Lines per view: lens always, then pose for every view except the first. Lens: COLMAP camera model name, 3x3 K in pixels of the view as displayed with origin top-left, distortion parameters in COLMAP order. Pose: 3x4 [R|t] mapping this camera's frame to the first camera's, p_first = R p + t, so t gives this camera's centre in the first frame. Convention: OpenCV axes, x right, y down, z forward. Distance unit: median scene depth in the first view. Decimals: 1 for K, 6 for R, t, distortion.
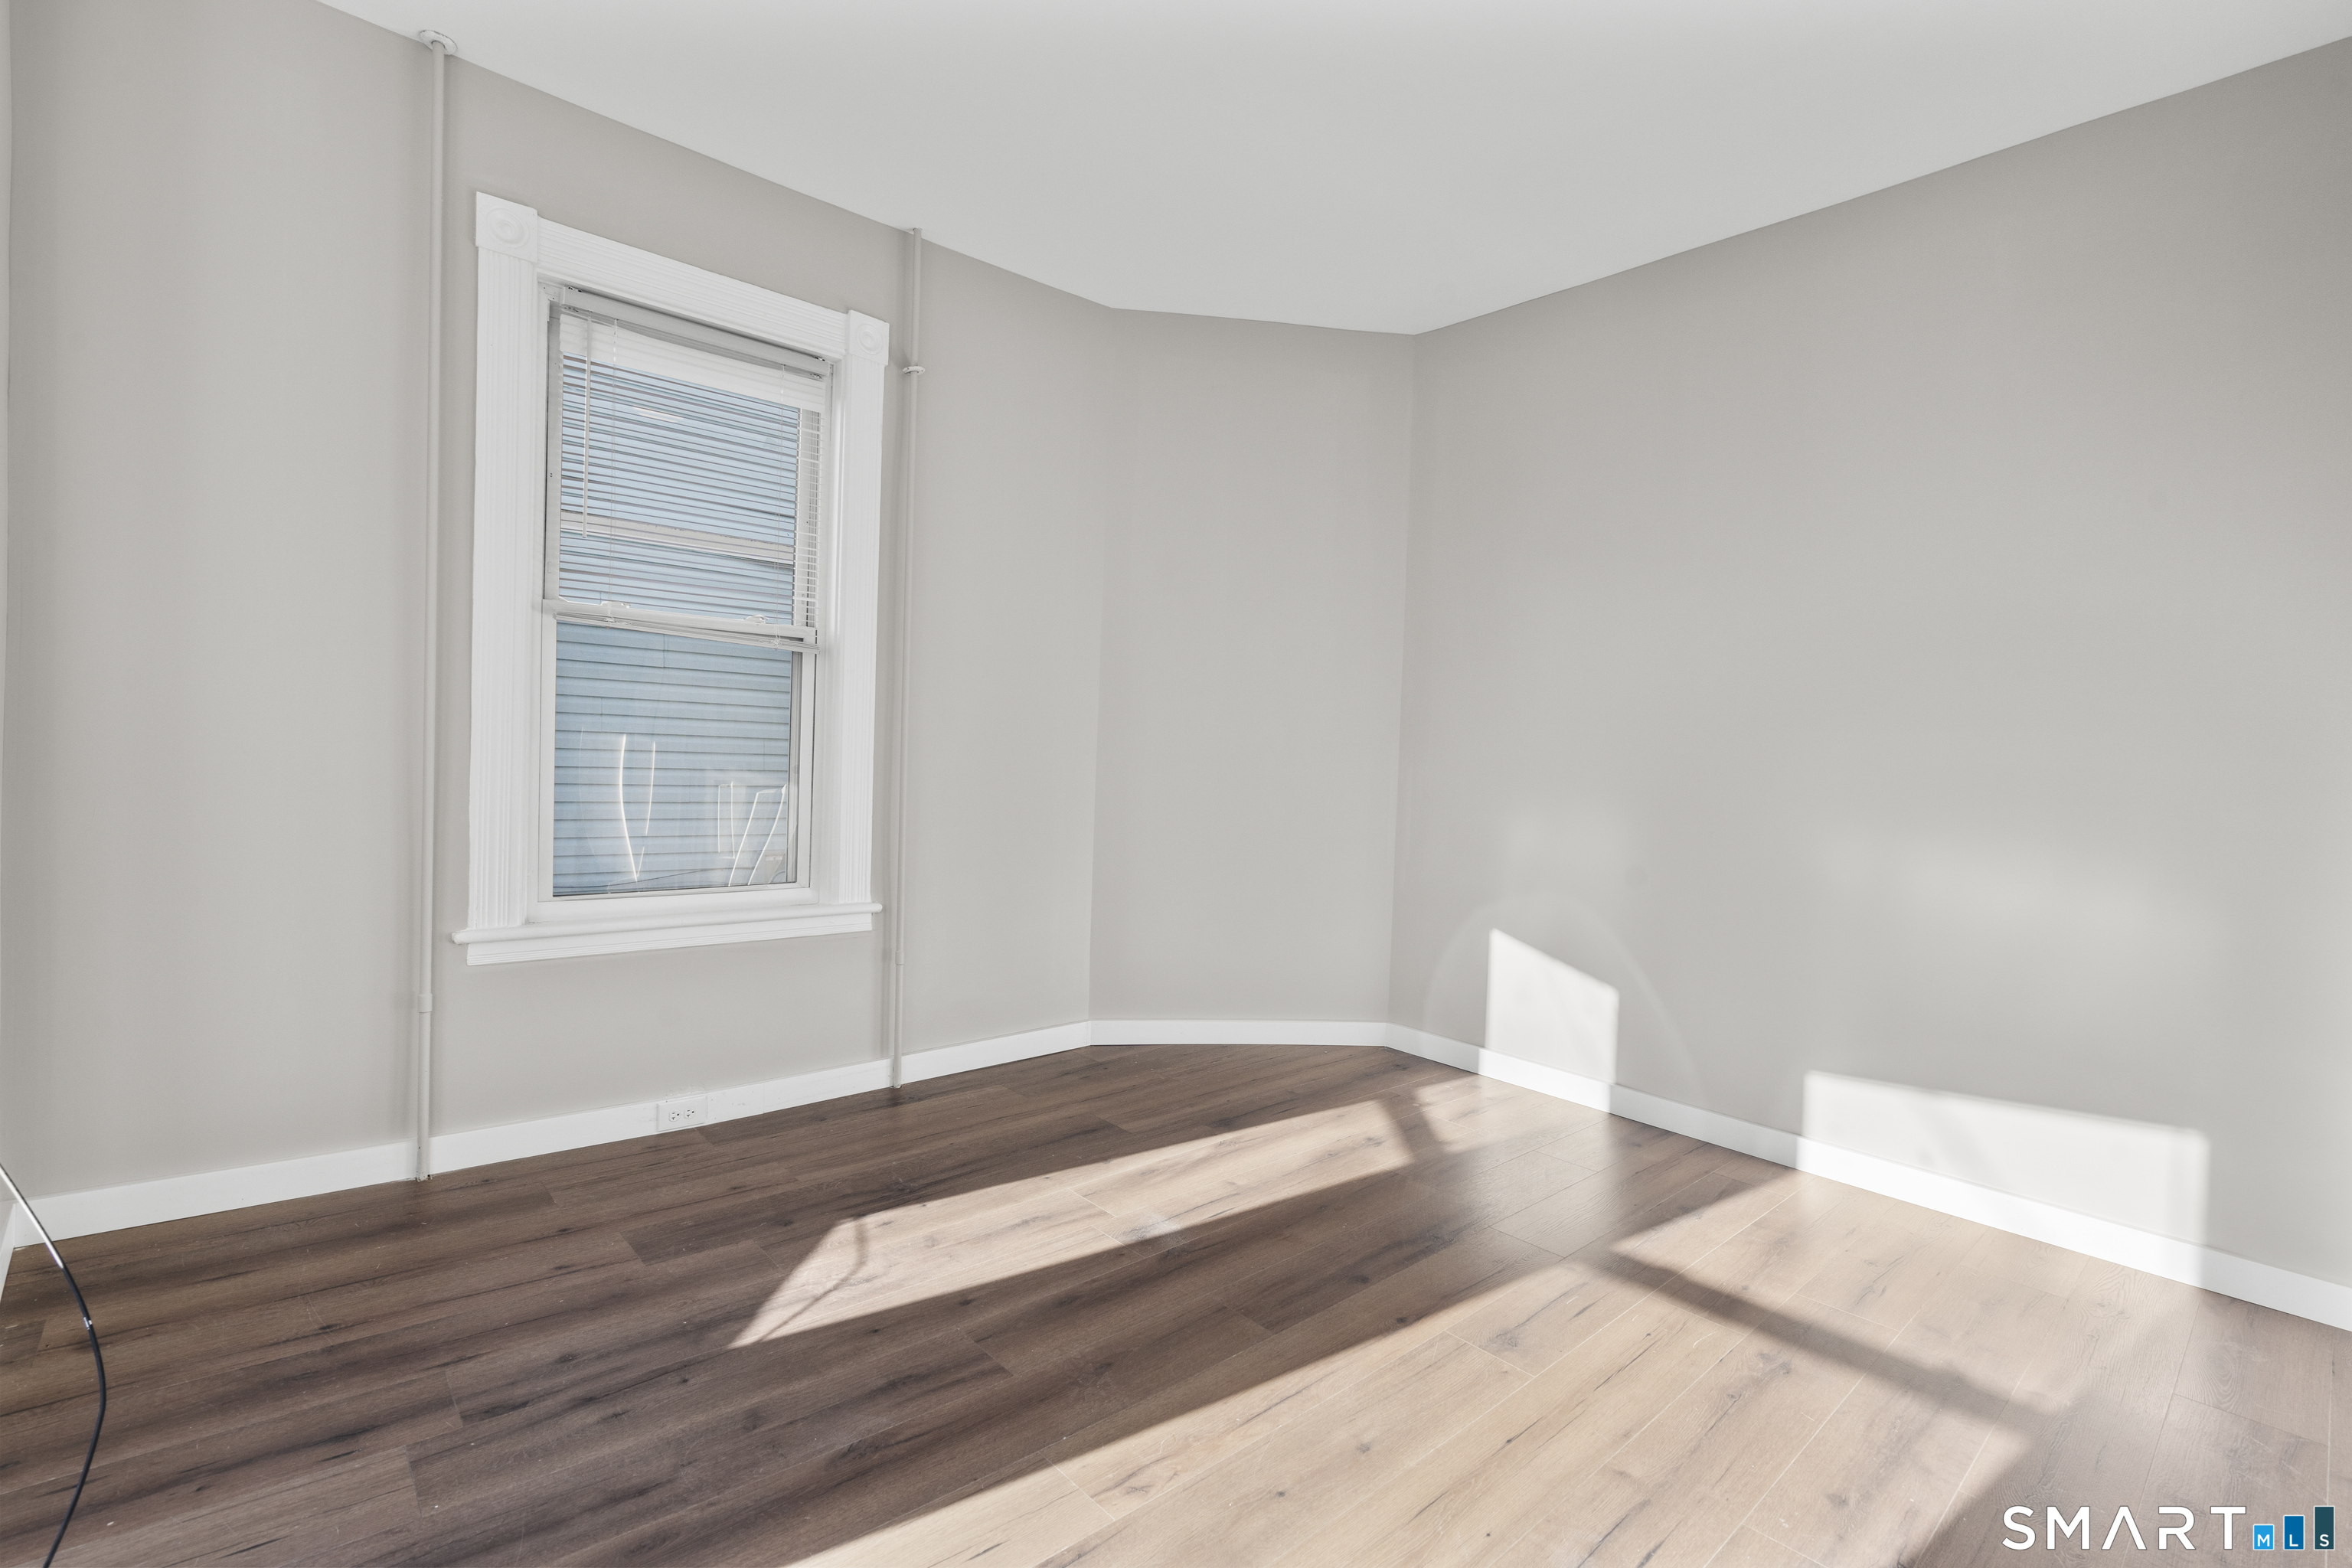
lens RADIAL K [[1066.5, 0, 1179.4], [0, 1066.5, 773.7], [0, 0, 1]] dist [-0.005609, 0.003531]
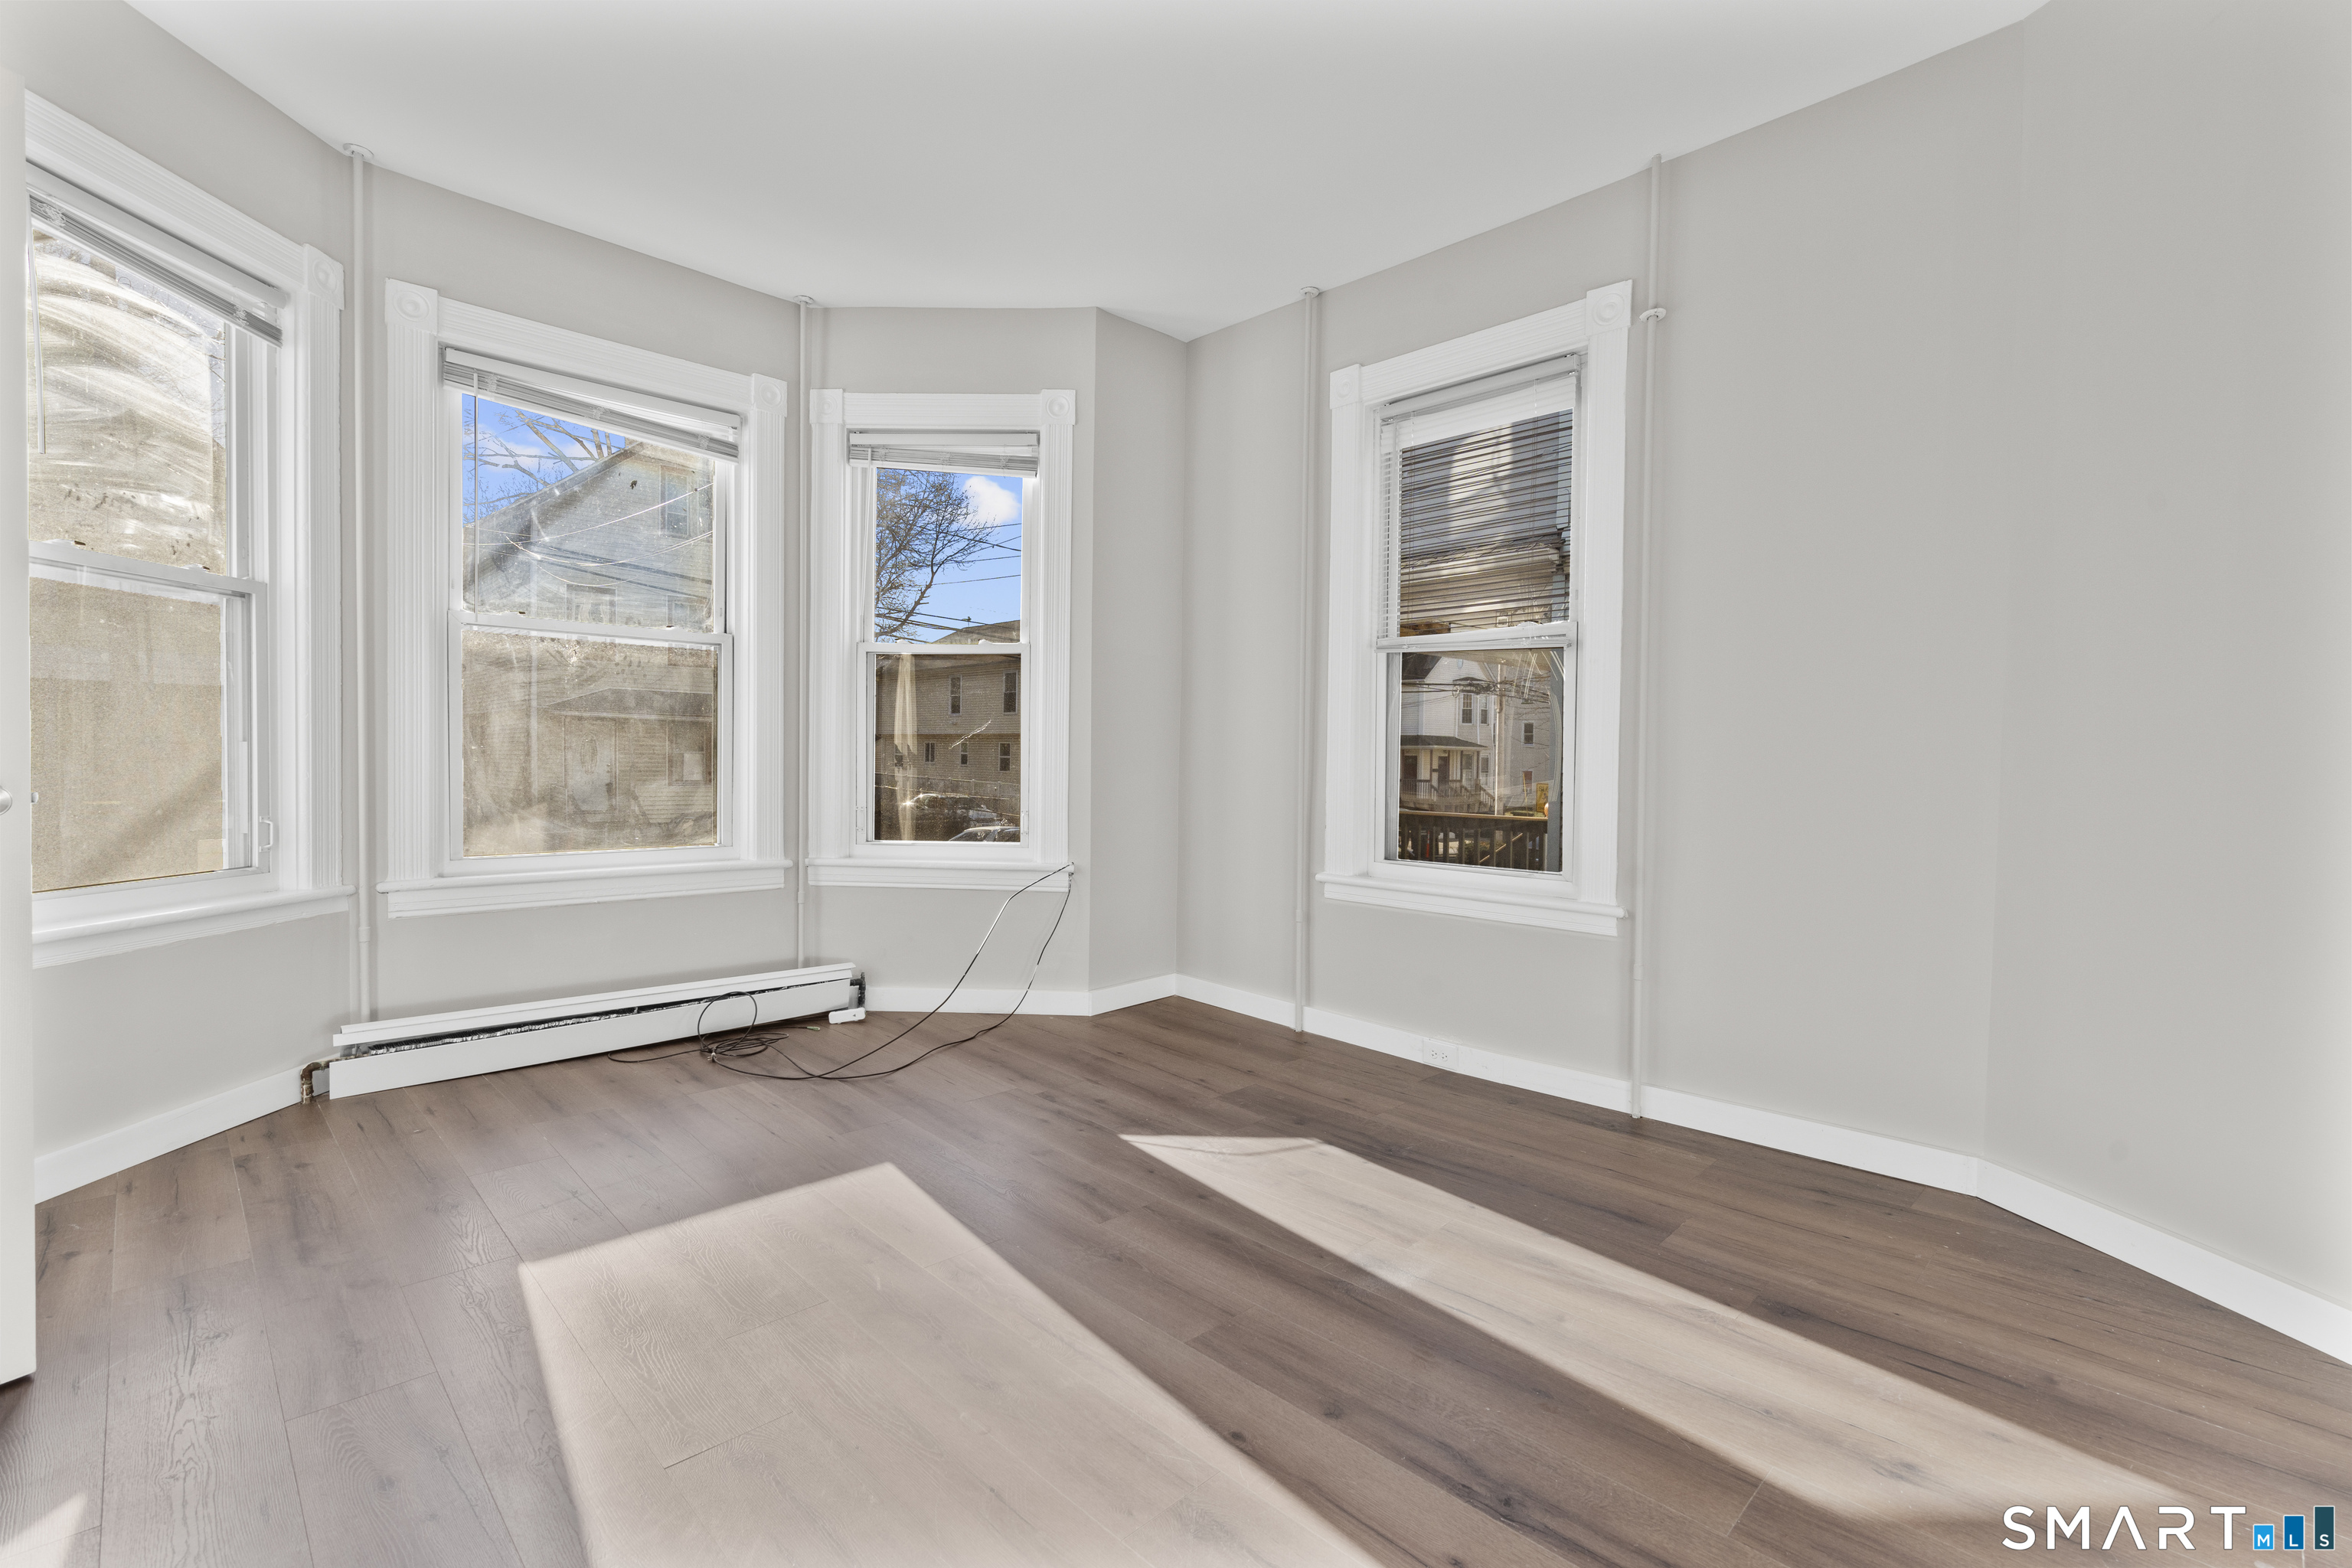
lens RADIAL K [[1066.5, 0, 1181.7], [0, 1066.5, 778.9], [0, 0, 1]] dist [-0.005609, 0.003531]
pose [[0.041096, -0.004352, -0.999146, 0.811666], [-0.021731, 0.999750, -0.005249, 0.028450], [0.998919, 0.021929, 0.040991, 0.749745]]
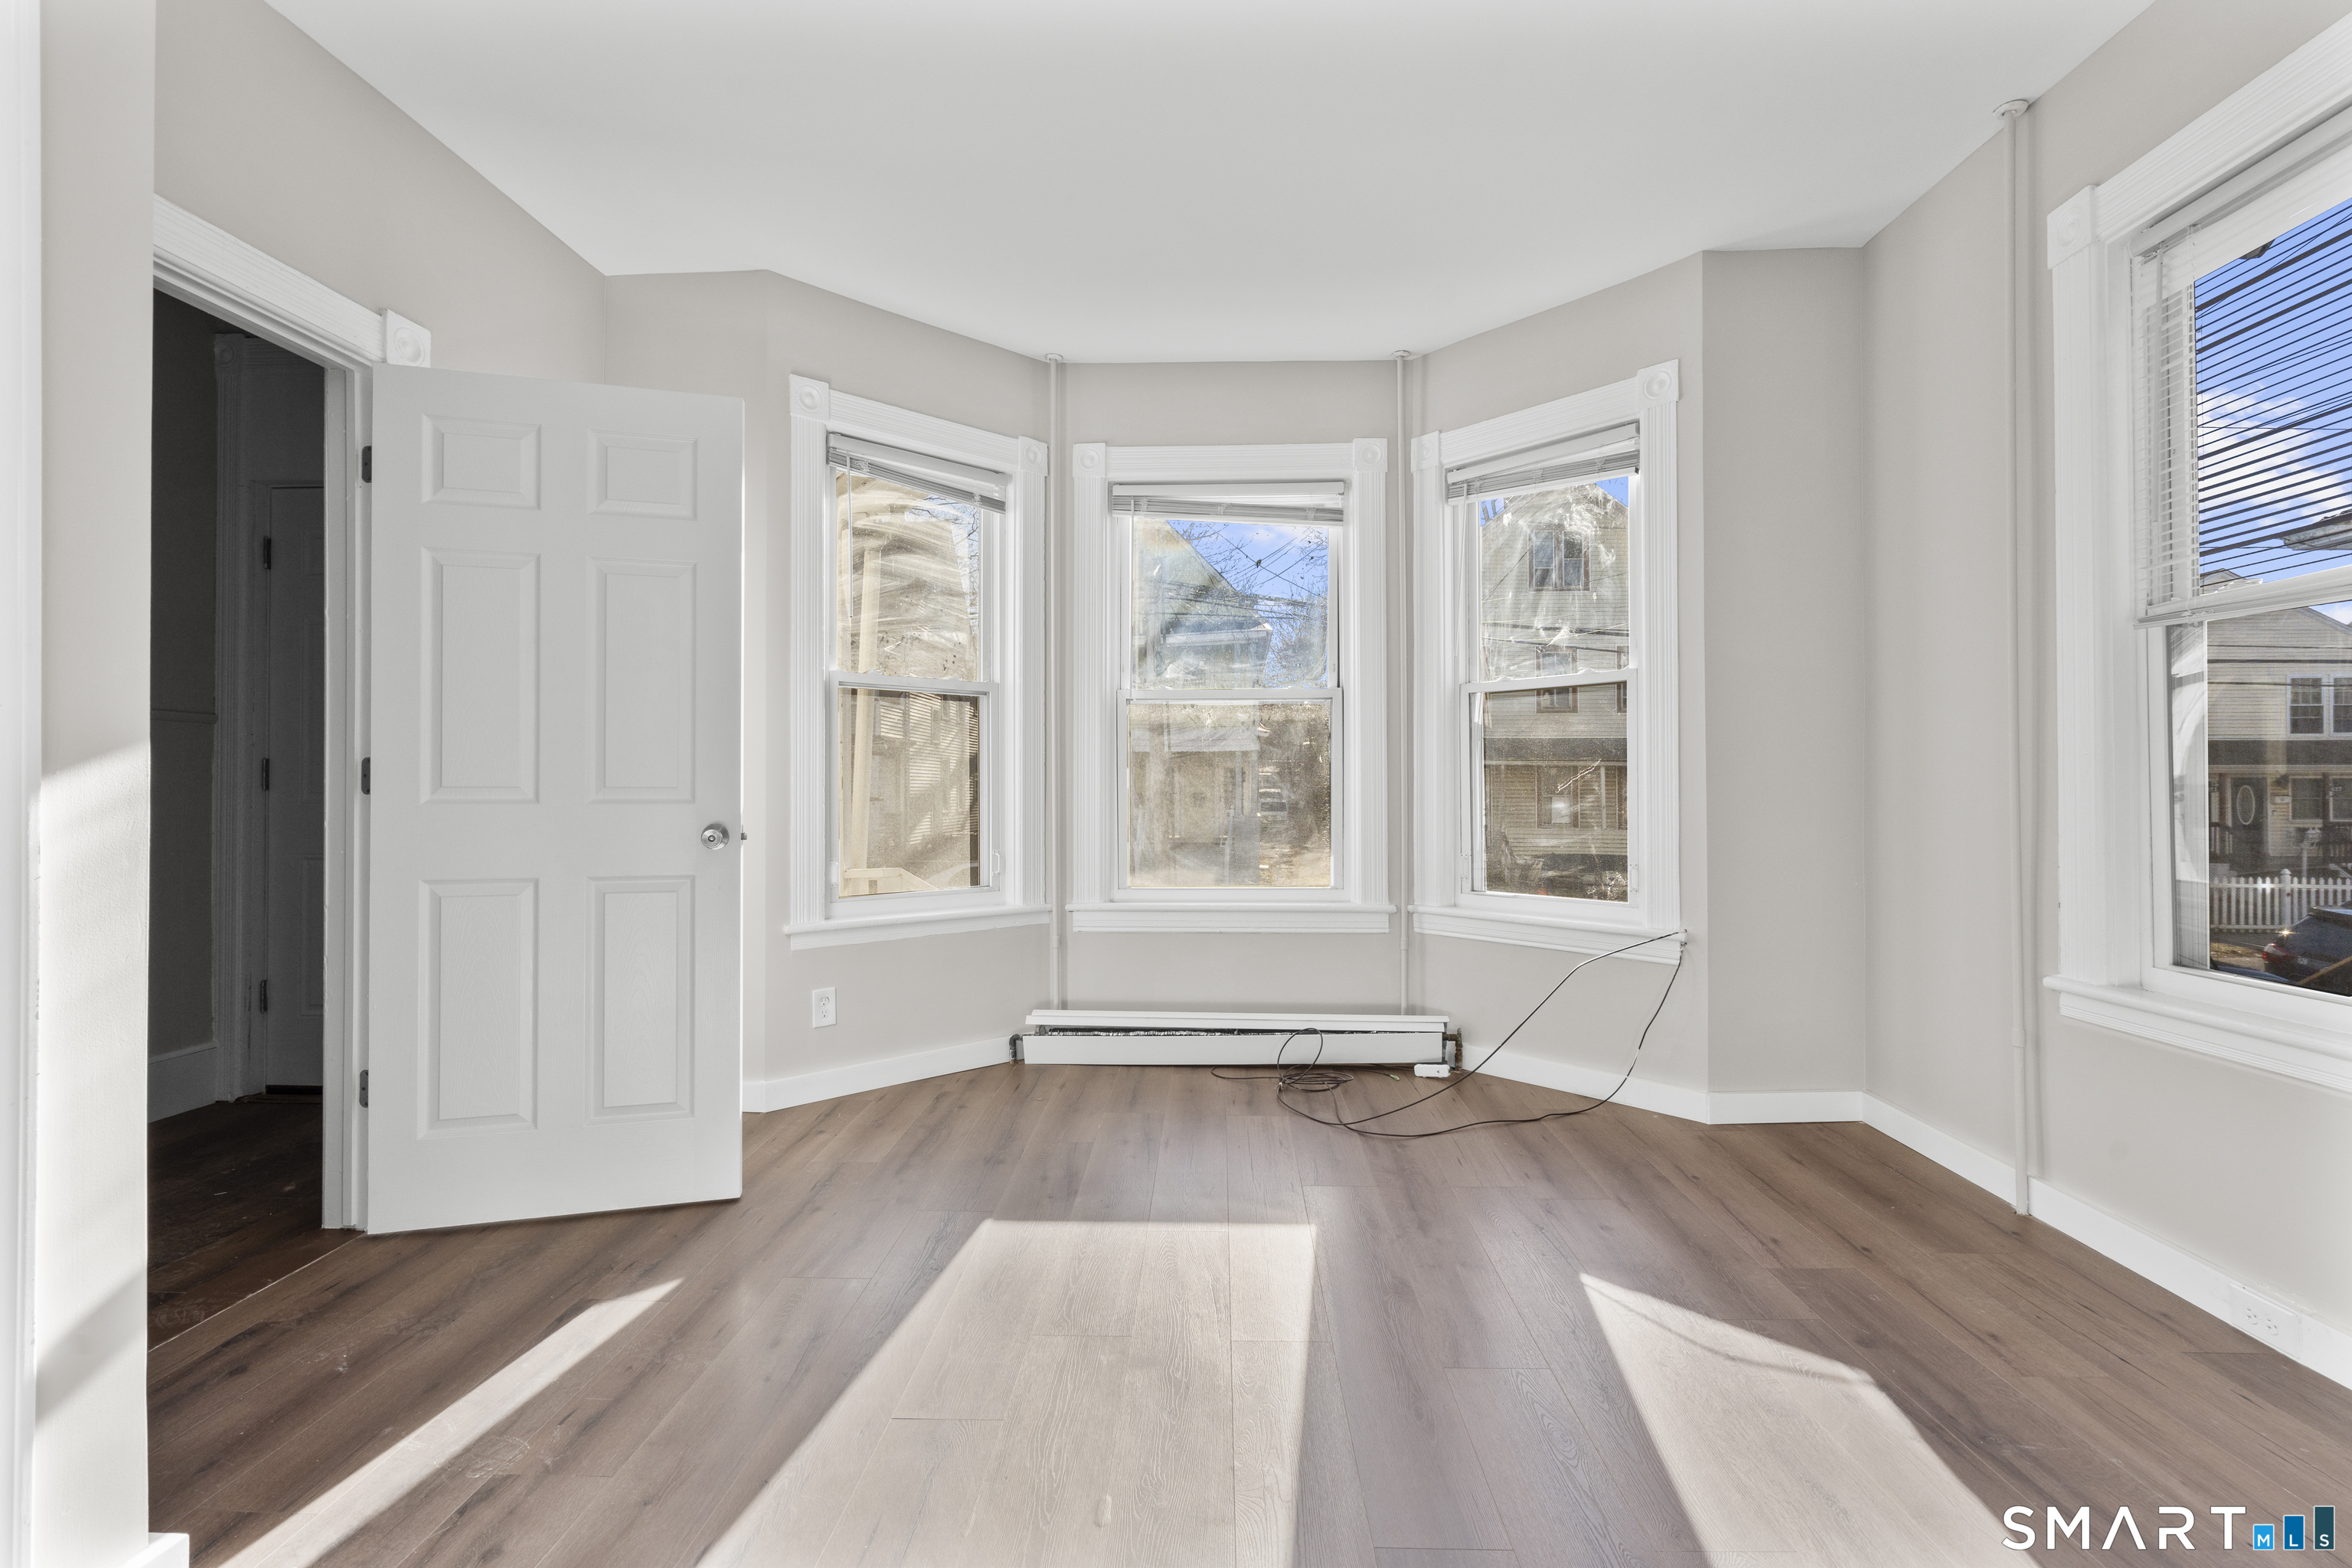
lens RADIAL K [[1066.5, 0, 1178.2], [0, 1066.5, 779.9], [0, 0, 1]] dist [-0.005609, 0.003531]
pose [[-0.700389, -0.033960, -0.712953, 0.578424], [-0.023202, 0.999423, -0.024812, 0.012345], [0.713384, -0.000836, -0.700773, 1.122225]]
